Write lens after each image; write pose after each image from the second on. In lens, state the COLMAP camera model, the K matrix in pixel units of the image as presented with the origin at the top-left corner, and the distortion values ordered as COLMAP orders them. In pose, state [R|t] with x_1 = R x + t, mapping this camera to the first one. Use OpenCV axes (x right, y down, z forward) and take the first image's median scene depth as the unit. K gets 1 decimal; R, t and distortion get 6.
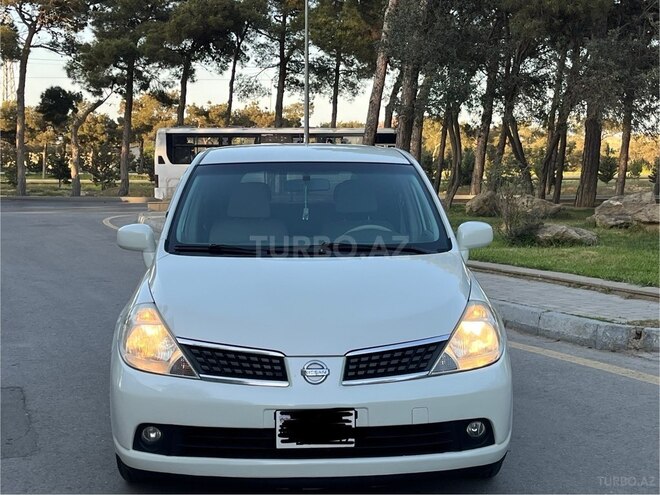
lens RADIAL K [[983.9, 0, 326.8], [0, 983.9, 244.8], [0, 0, 1]] dist [0.067782, 0.000000]
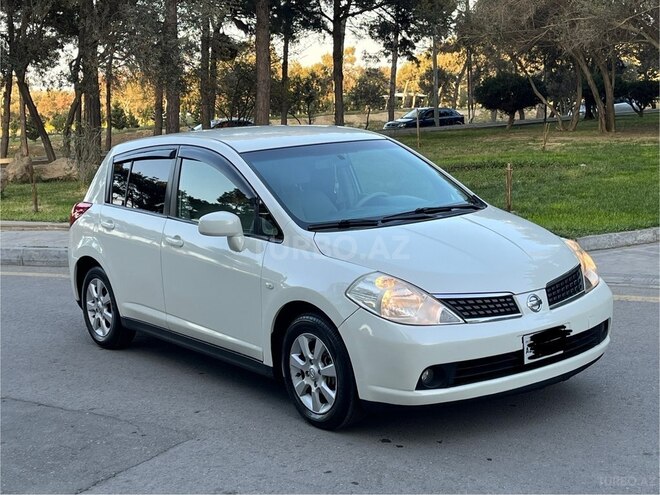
lens RADIAL K [[983.9, 0, 329.3], [0, 983.9, 250.5], [0, 0, 1]] dist [0.067782, 0.000000]
pose [[0.823252, -0.124596, 0.553833, -0.930157], [0.097875, 0.992159, 0.077719, -0.068054], [-0.559174, -0.009776, 0.828992, 0.055551]]
